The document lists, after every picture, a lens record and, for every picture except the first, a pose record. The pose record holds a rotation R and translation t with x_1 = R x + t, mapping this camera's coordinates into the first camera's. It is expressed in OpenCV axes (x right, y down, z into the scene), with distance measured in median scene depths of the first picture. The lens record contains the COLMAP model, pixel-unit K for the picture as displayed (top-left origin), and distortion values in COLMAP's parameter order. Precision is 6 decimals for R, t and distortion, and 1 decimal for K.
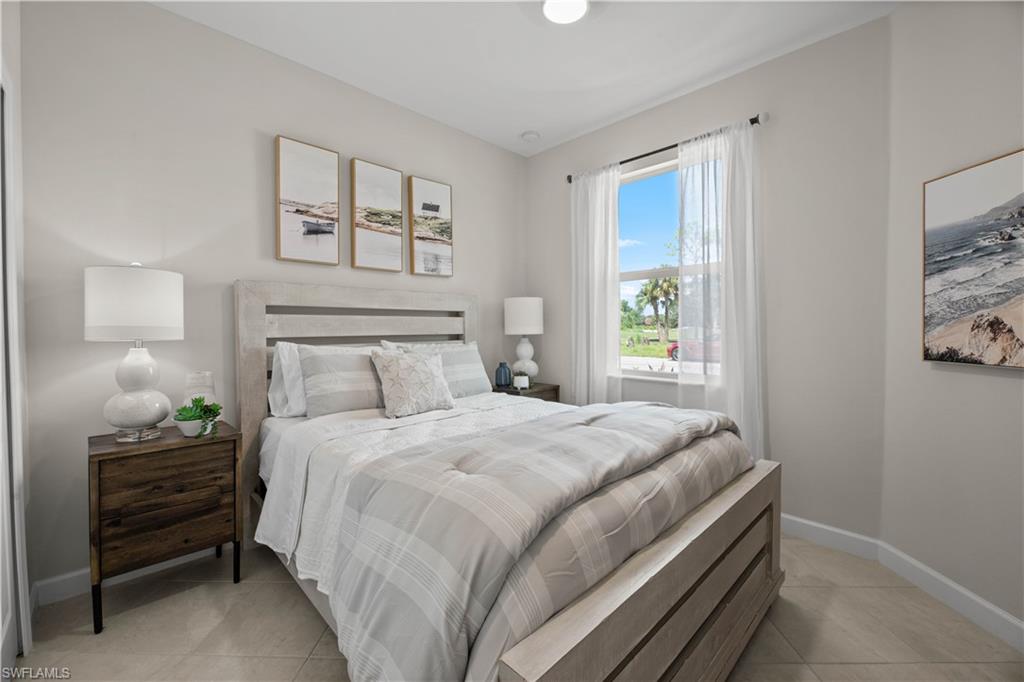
lens RADIAL K [[418.4, 0, 513.6], [0, 418.4, 334.5], [0, 0, 1]] dist [0.000940, -0.001553]
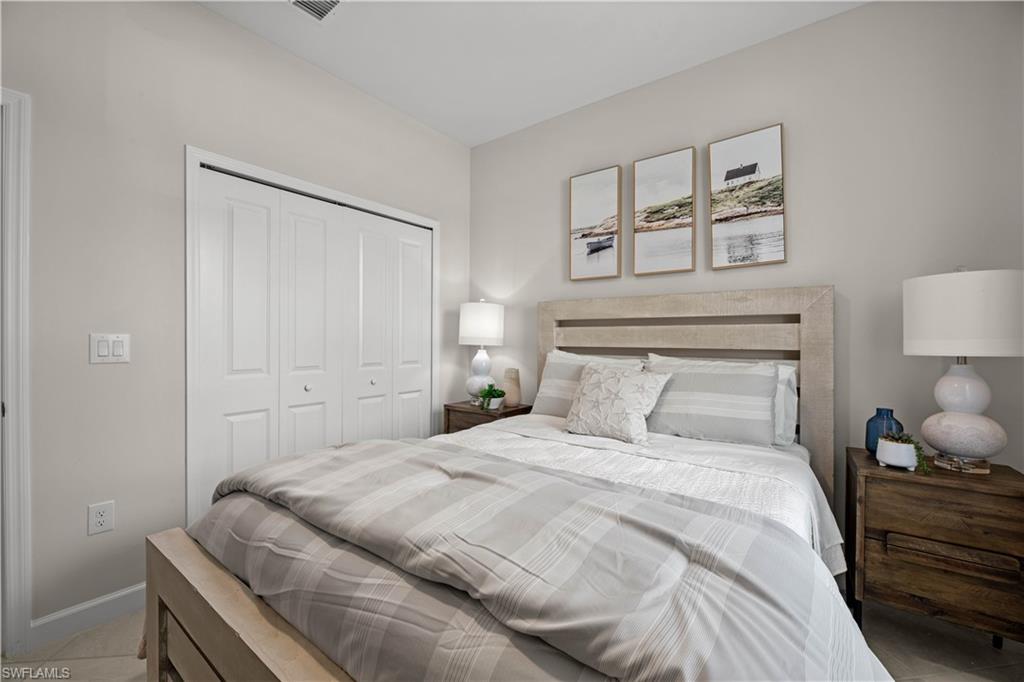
lens RADIAL K [[418.4, 0, 509.2], [0, 418.4, 338.3], [0, 0, 1]] dist [0.000940, -0.001553]
pose [[0.135725, 0.002252, -0.990744, 0.514027], [-0.023631, 0.999720, -0.000965, -0.010082], [0.990465, 0.023543, 0.135740, 0.579476]]
